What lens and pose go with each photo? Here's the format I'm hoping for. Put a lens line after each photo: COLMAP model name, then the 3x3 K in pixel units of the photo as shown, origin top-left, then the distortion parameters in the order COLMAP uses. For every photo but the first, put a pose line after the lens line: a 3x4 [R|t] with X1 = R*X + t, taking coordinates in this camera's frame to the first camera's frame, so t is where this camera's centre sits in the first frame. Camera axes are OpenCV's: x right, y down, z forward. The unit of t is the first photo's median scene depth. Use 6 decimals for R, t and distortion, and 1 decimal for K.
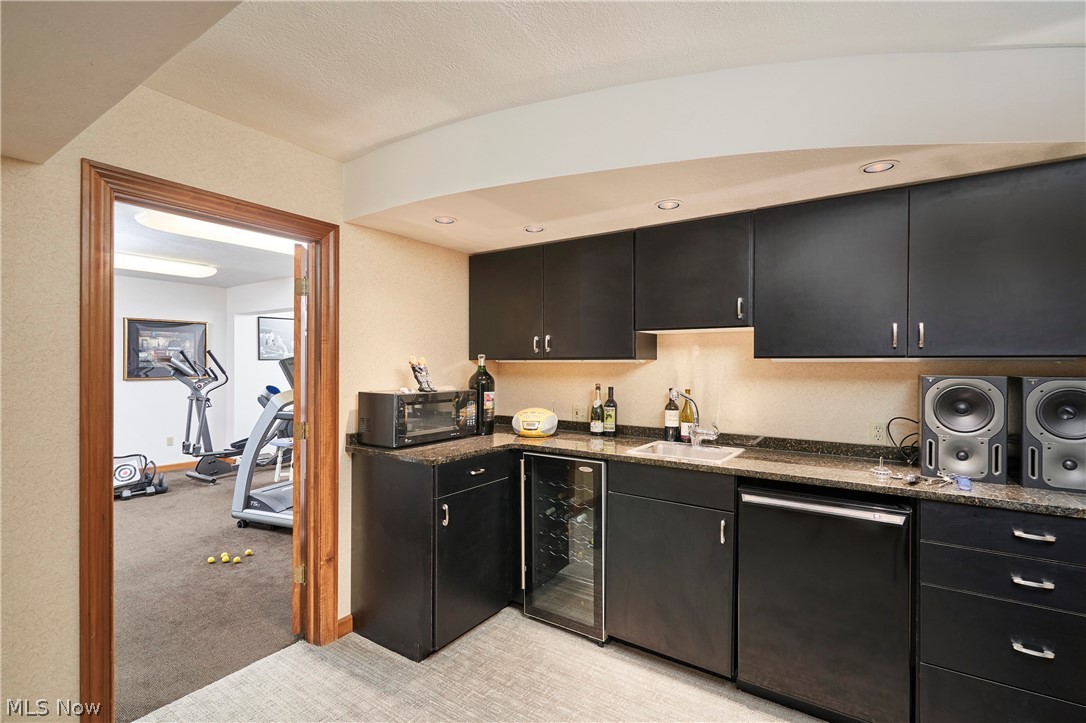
lens RADIAL K [[502.4, 0, 542.1], [0, 502.4, 364.3], [0, 0, 1]] dist [-0.000582, -0.000240]
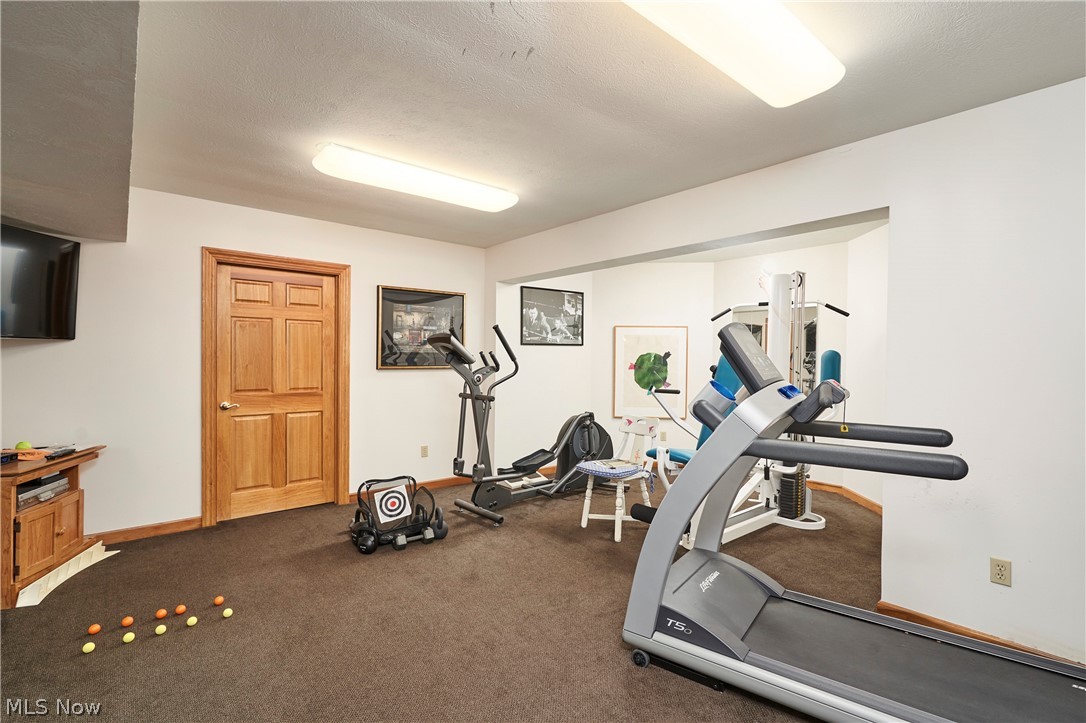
lens RADIAL K [[502.4, 0, 543.3], [0, 502.4, 359.8], [0, 0, 1]] dist [-0.000582, -0.000240]
pose [[0.962290, 0.006256, -0.271953, -0.401167], [-0.006172, 0.999980, 0.001164, 0.016071], [0.271955, 0.000558, 0.962310, 0.354340]]
